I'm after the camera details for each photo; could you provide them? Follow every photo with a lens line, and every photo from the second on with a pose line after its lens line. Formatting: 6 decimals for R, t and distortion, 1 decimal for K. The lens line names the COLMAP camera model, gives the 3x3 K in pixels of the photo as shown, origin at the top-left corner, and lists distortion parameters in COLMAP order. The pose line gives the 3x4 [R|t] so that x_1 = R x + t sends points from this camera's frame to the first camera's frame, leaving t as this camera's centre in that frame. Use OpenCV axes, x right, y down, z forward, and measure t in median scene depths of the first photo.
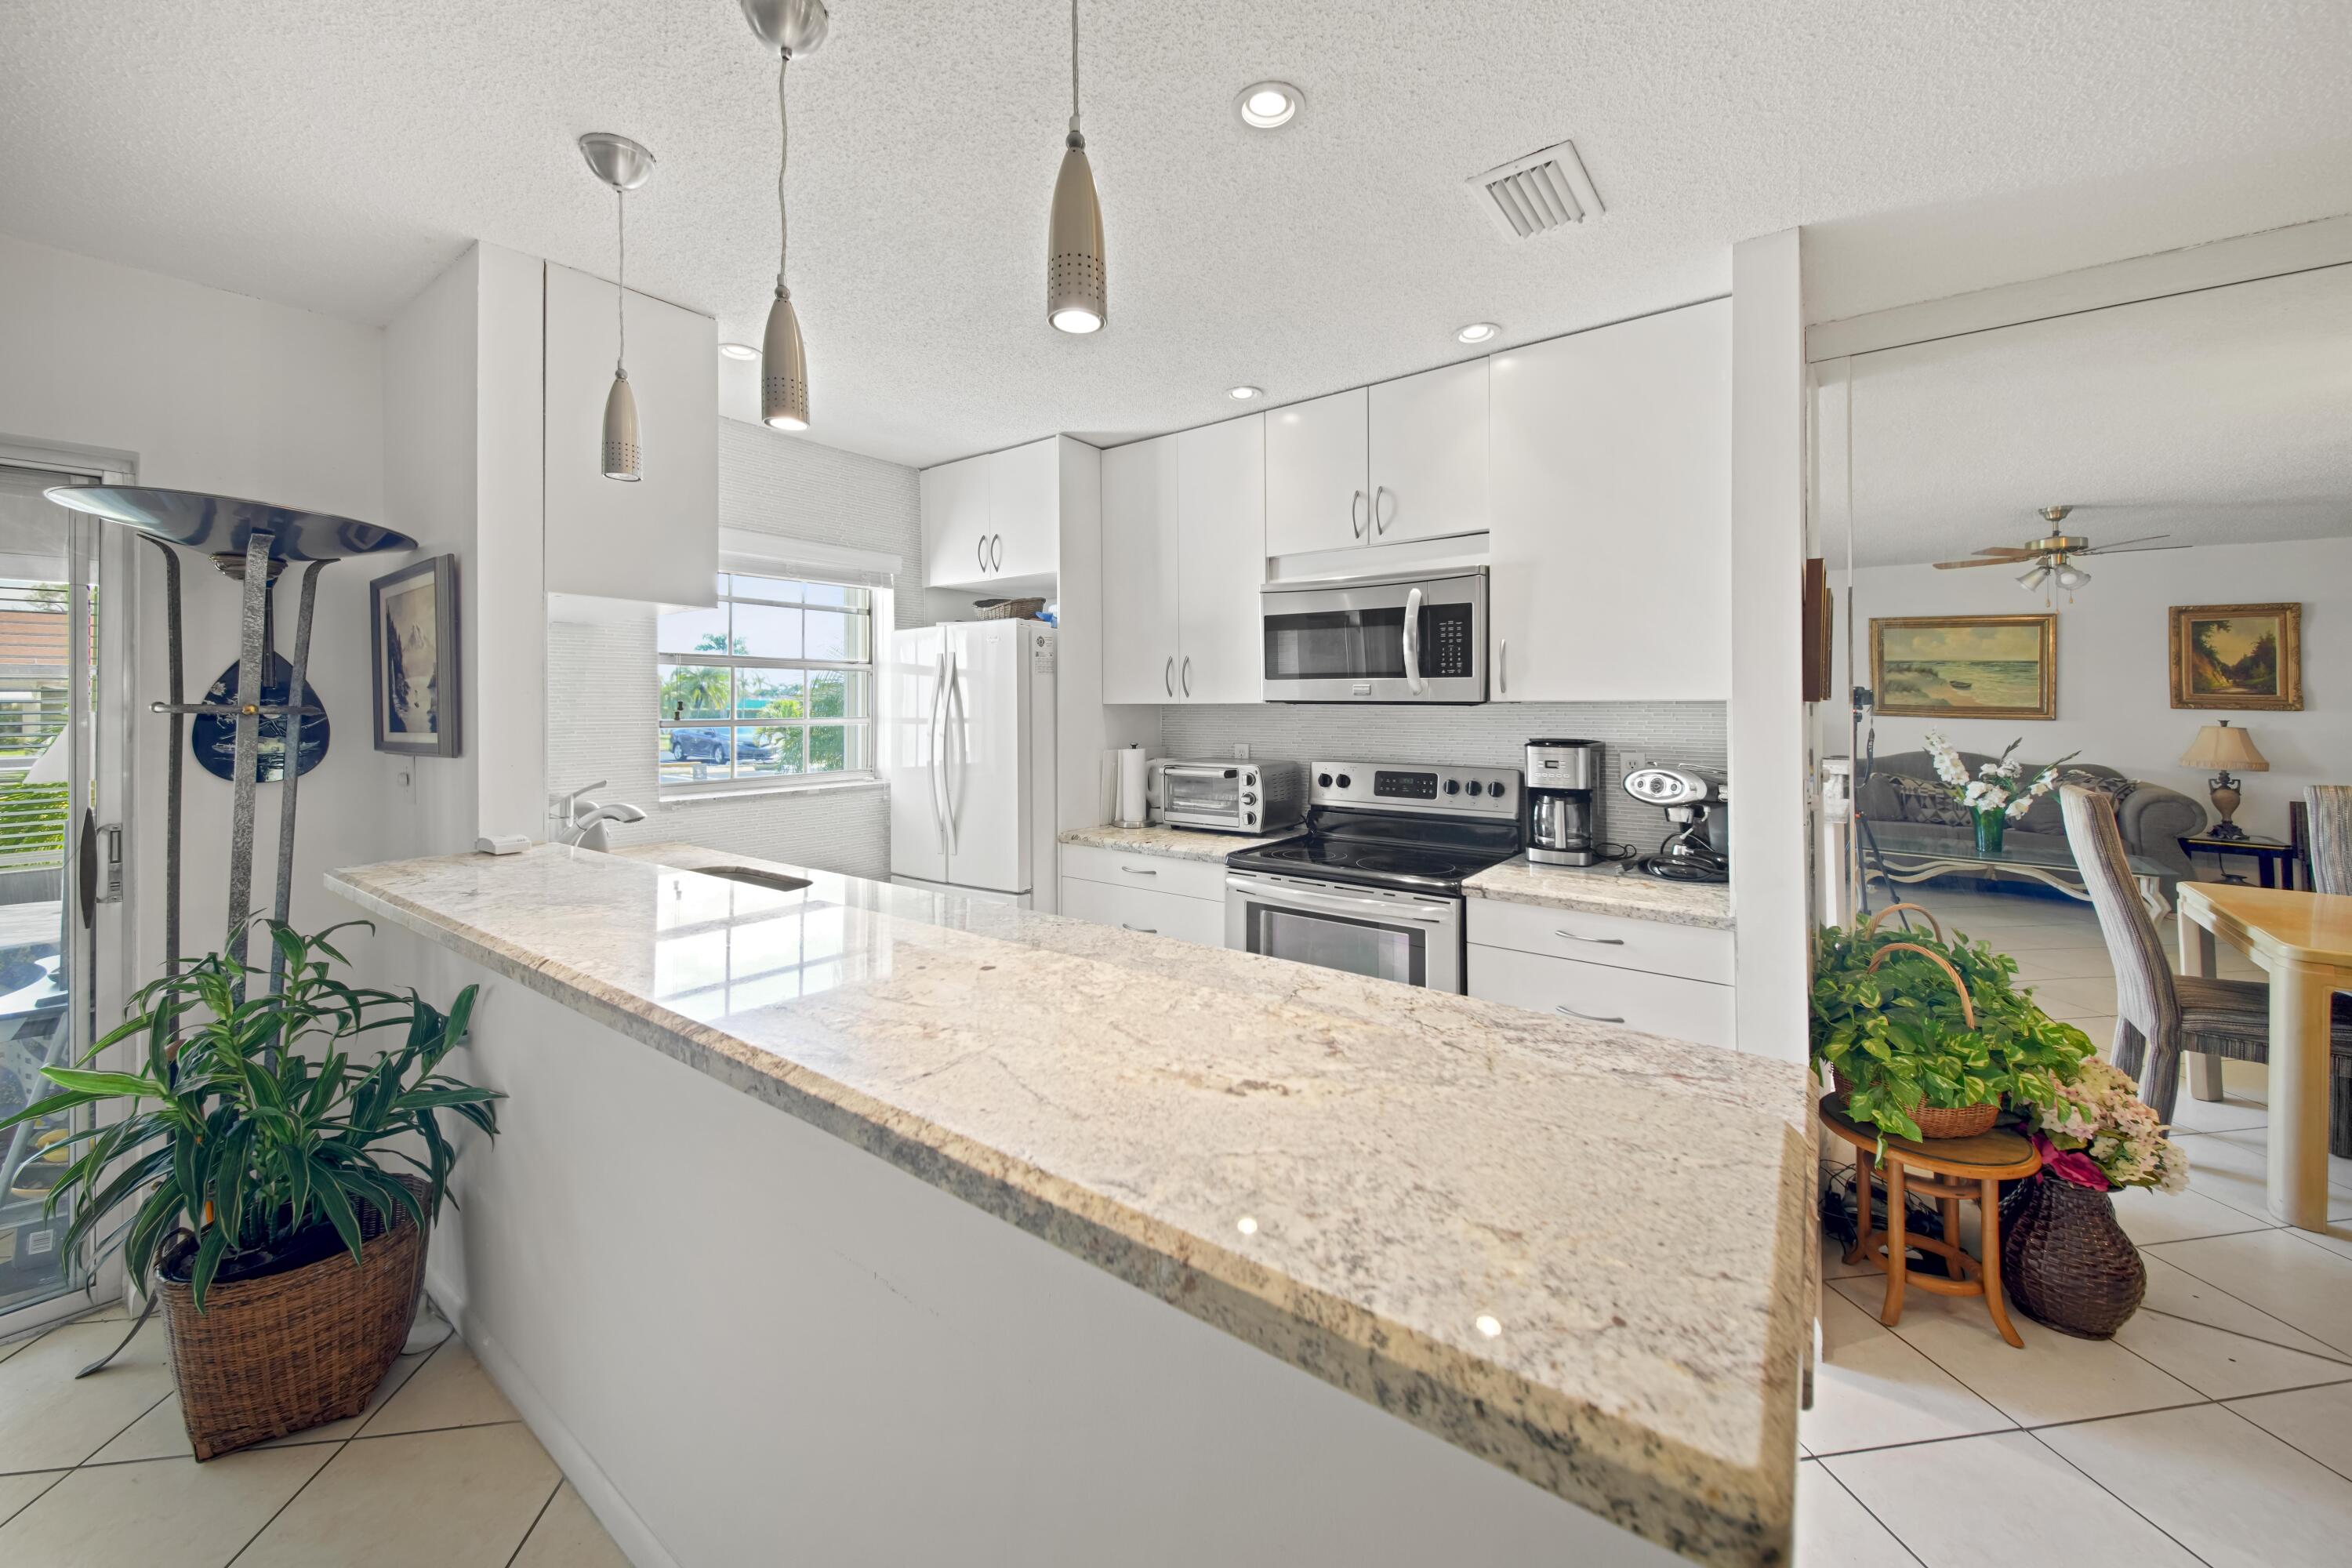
lens RADIAL K [[875.7, 0, 1167.1], [0, 875.7, 699.6], [0, 0, 1]] dist [0.021487, -0.013058]
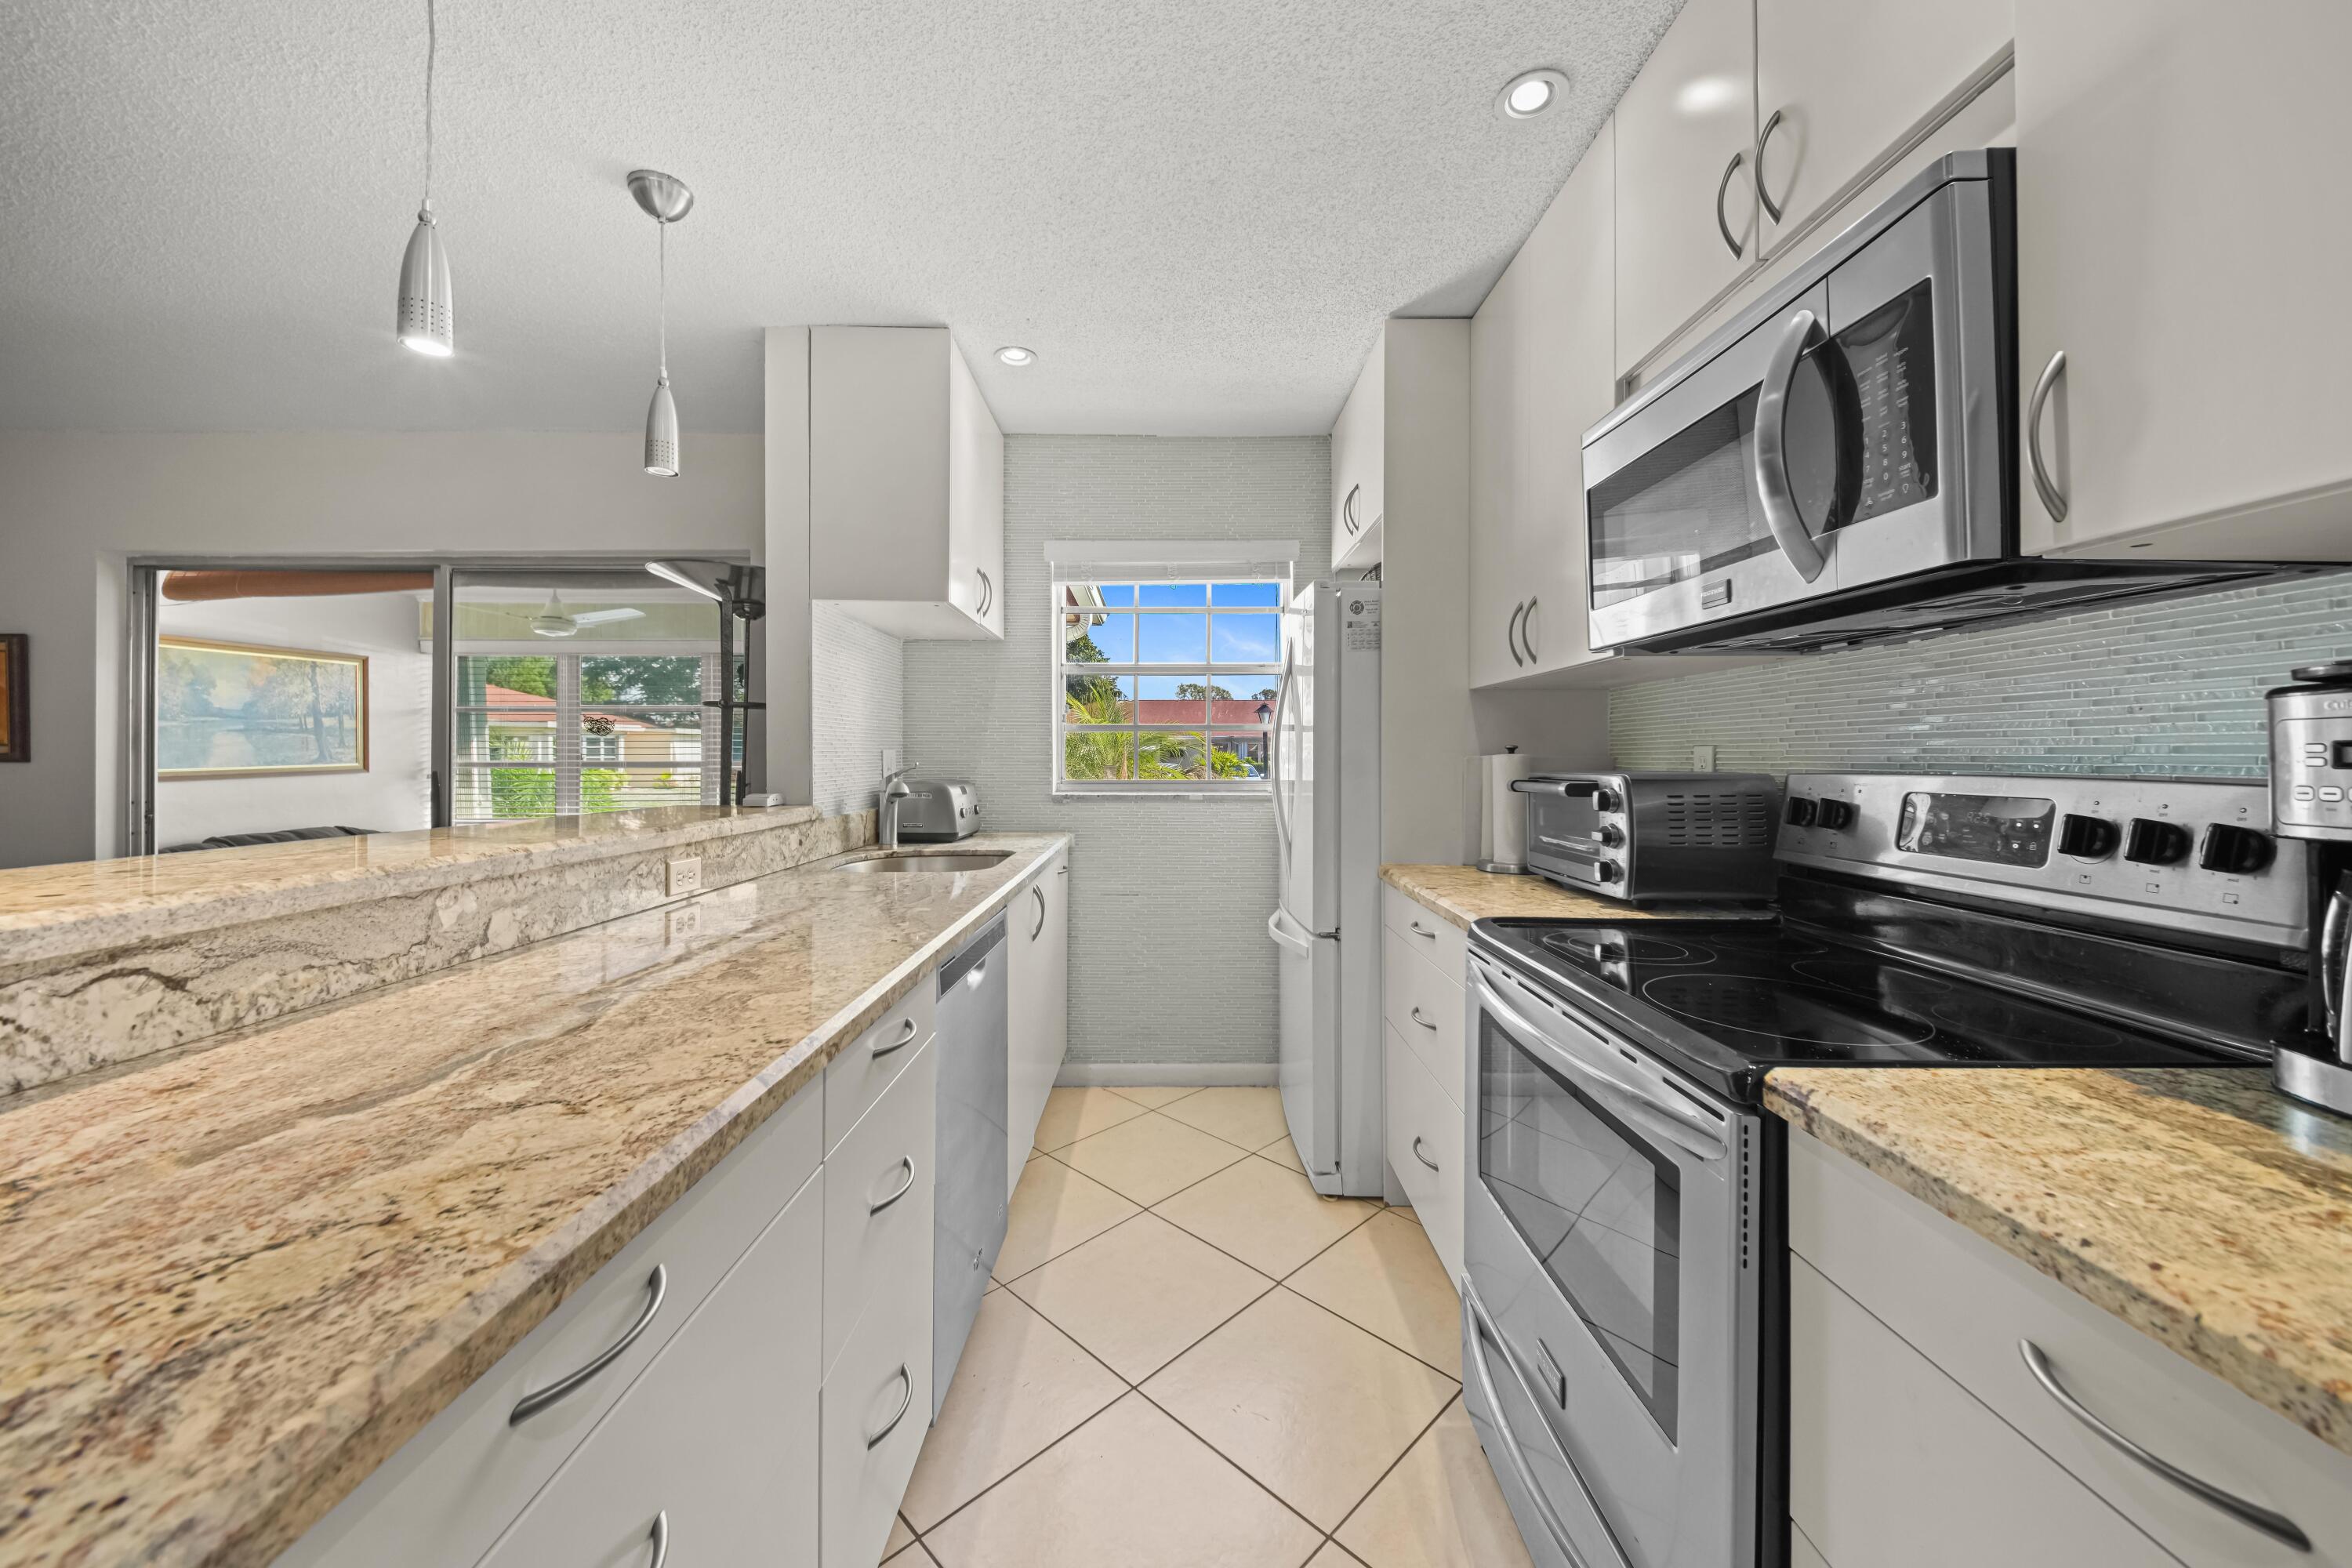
lens RADIAL K [[844.5, 0, 1177.8], [0, 844.5, 757.9], [0, 0, 1]] dist [0.019727, -0.011344]
pose [[0.603157, 0.004013, -0.797612, 0.366303], [0.000029, 0.999987, 0.005053, 0.063015], [0.797622, -0.003071, 0.603149, 0.475942]]
